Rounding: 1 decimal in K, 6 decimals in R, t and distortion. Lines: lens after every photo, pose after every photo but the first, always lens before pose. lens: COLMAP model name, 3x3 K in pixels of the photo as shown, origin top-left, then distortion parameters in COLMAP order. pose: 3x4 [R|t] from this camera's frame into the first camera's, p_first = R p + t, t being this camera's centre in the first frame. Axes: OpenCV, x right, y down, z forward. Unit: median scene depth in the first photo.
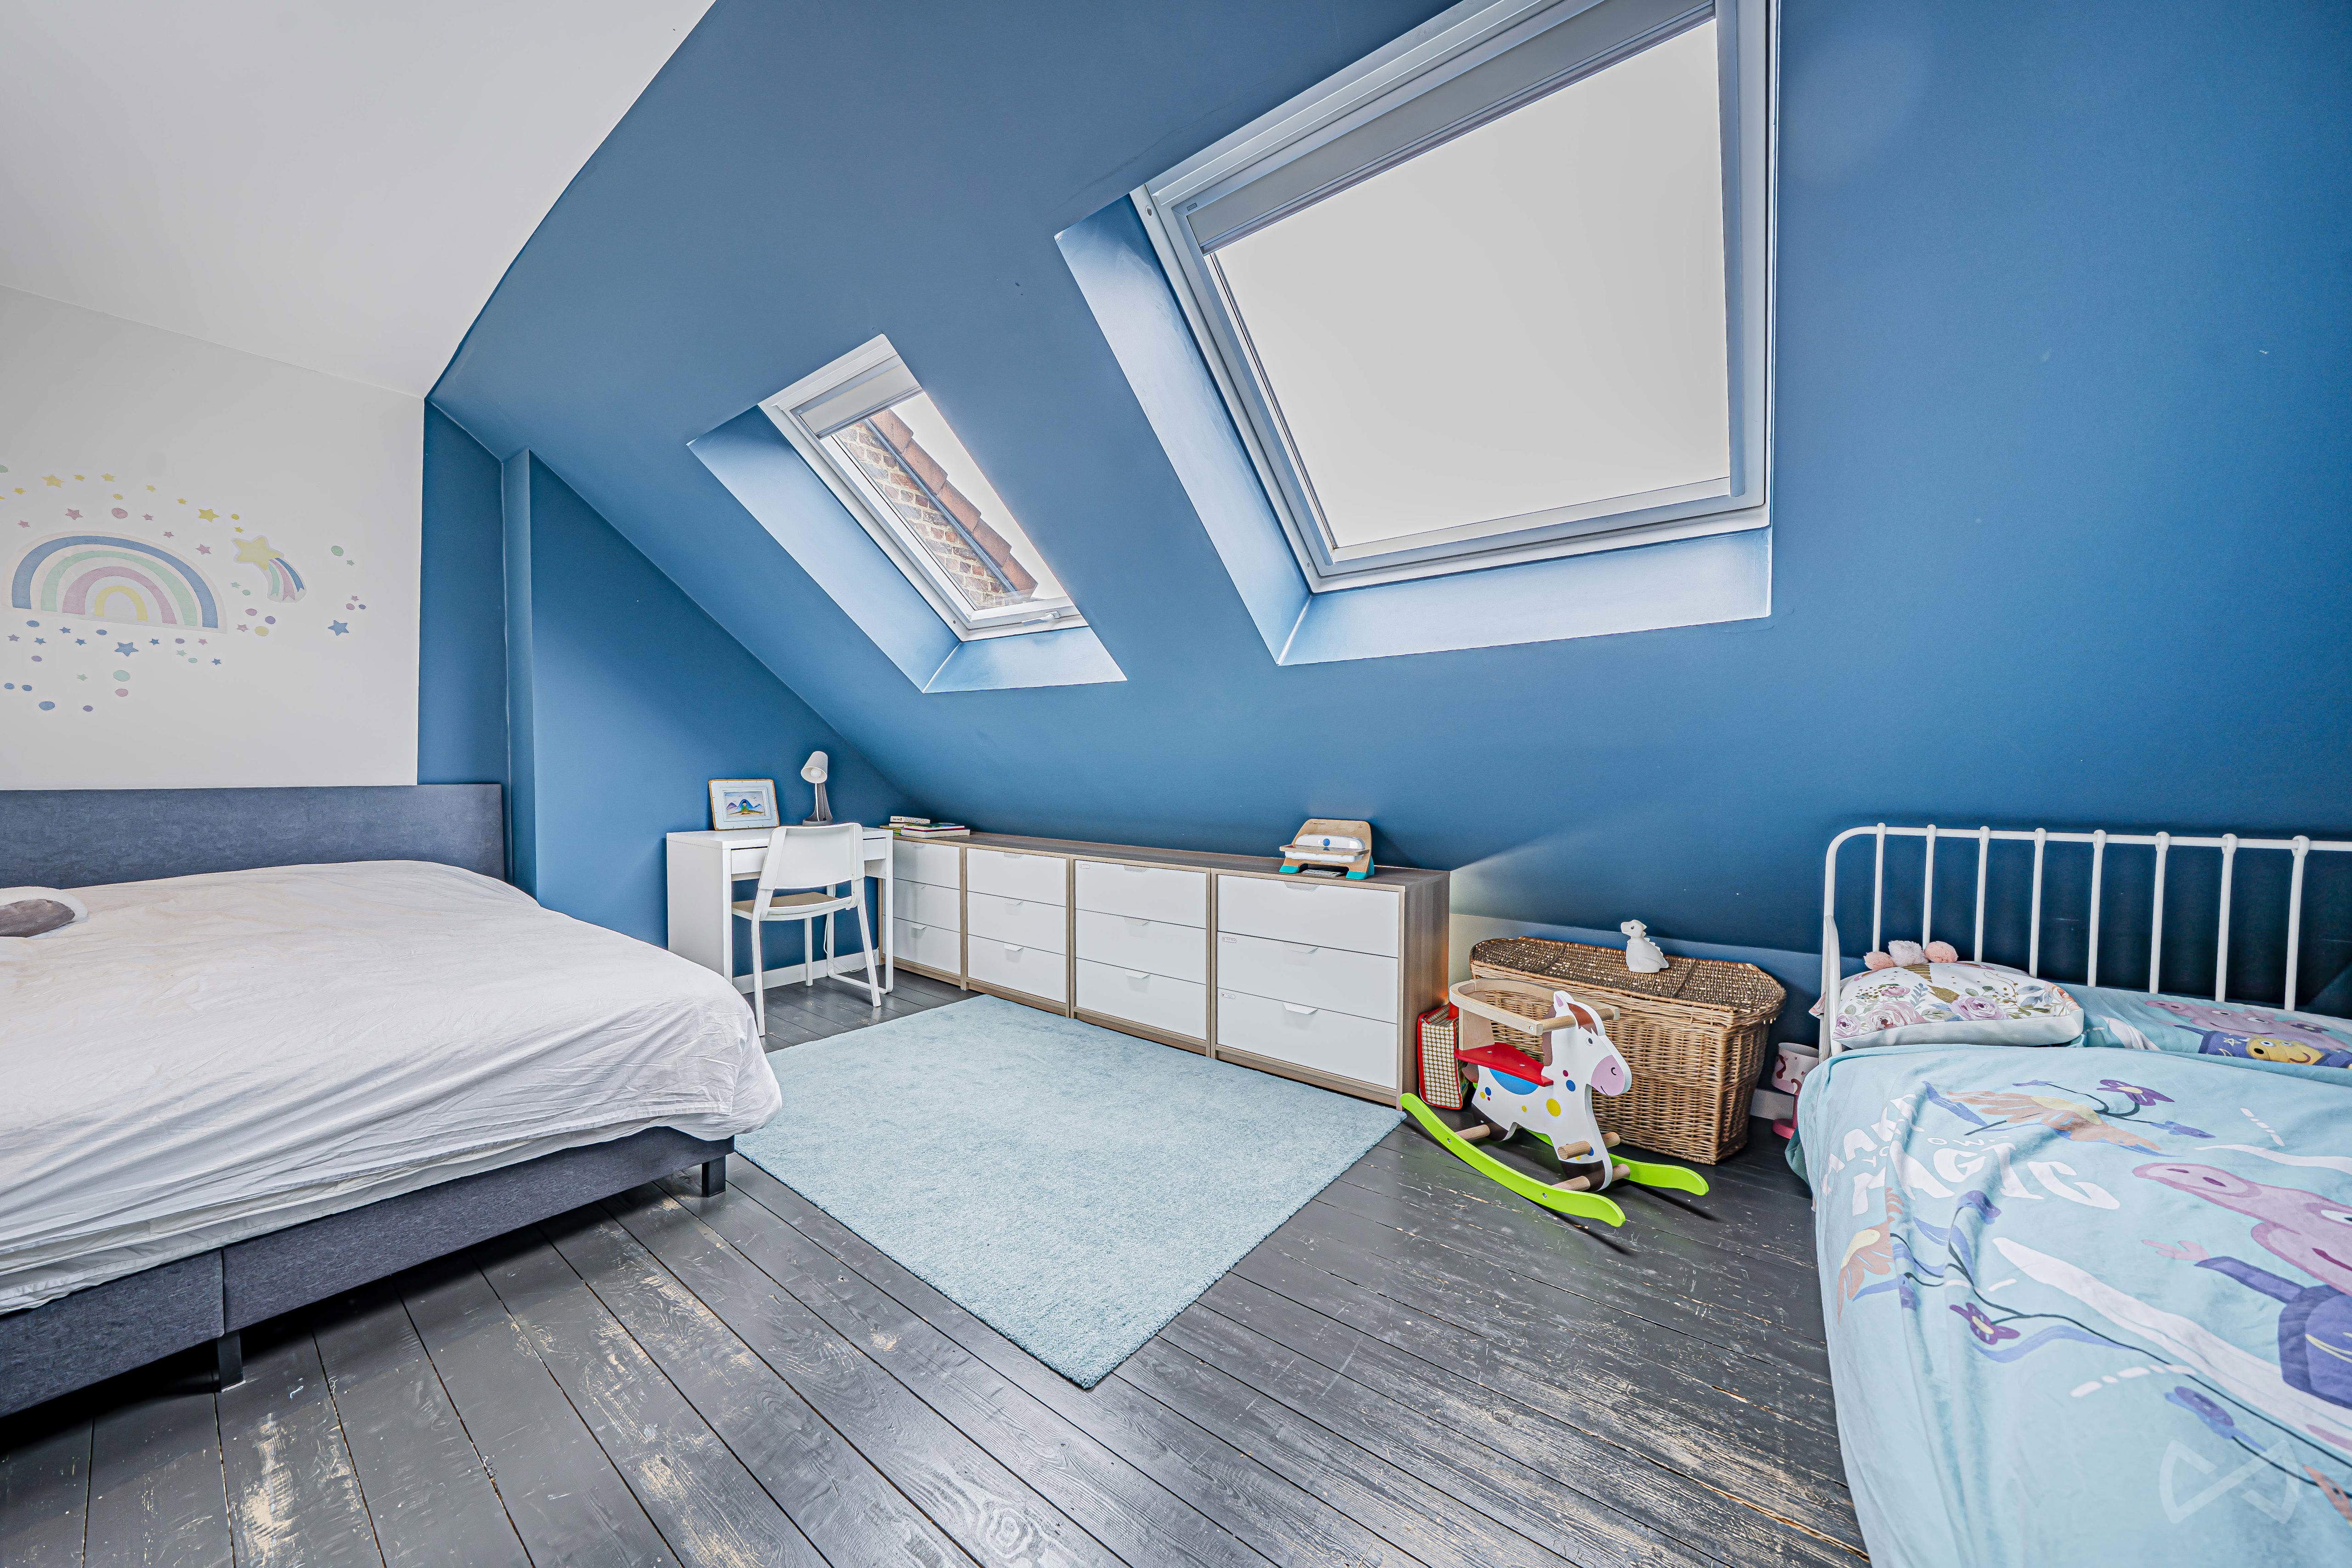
lens RADIAL K [[790.4, 0, 1182.5], [0, 790.4, 799.2], [0, 0, 1]] dist [-0.014632, 0.000118]
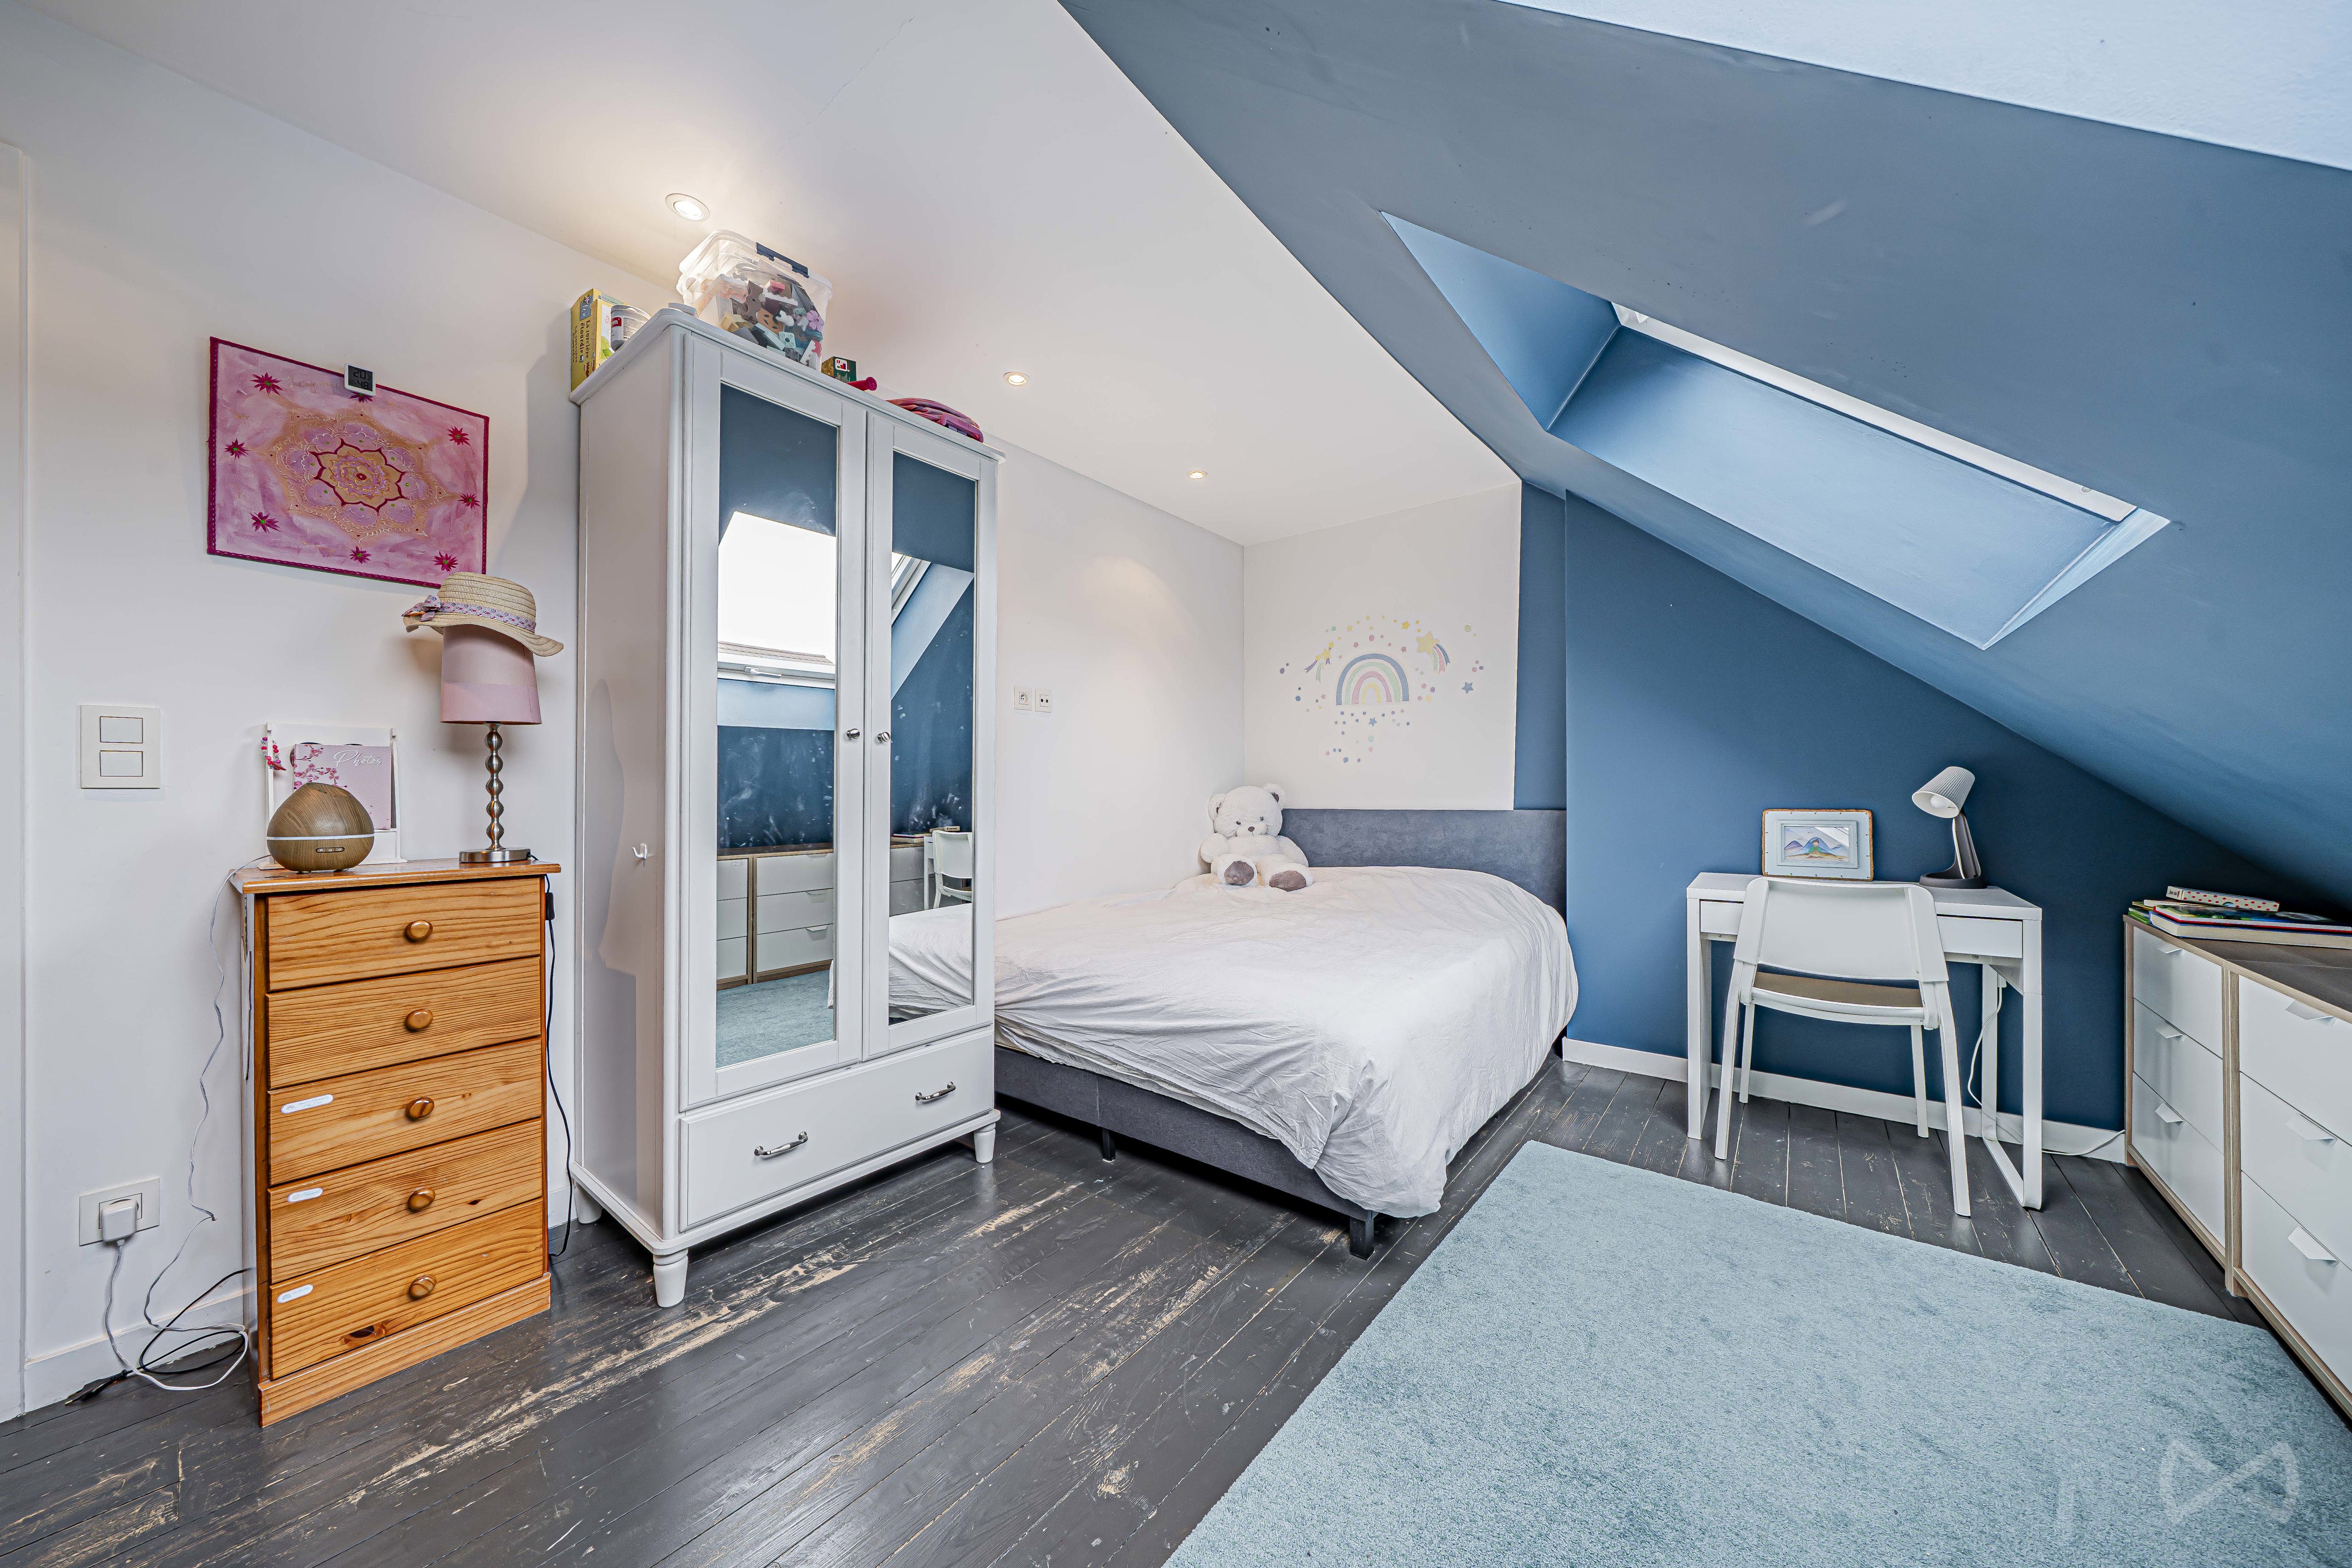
lens RADIAL K [[790.4, 0, 1182.5], [0, 790.4, 799.2], [0, 0, 1]] dist [-0.014632, 0.000118]
pose [[-0.030545, -0.000087, -0.999533, 0.254863], [-0.036356, 0.999338, 0.001024, -0.020366], [0.998872, 0.036370, -0.030528, 0.612306]]
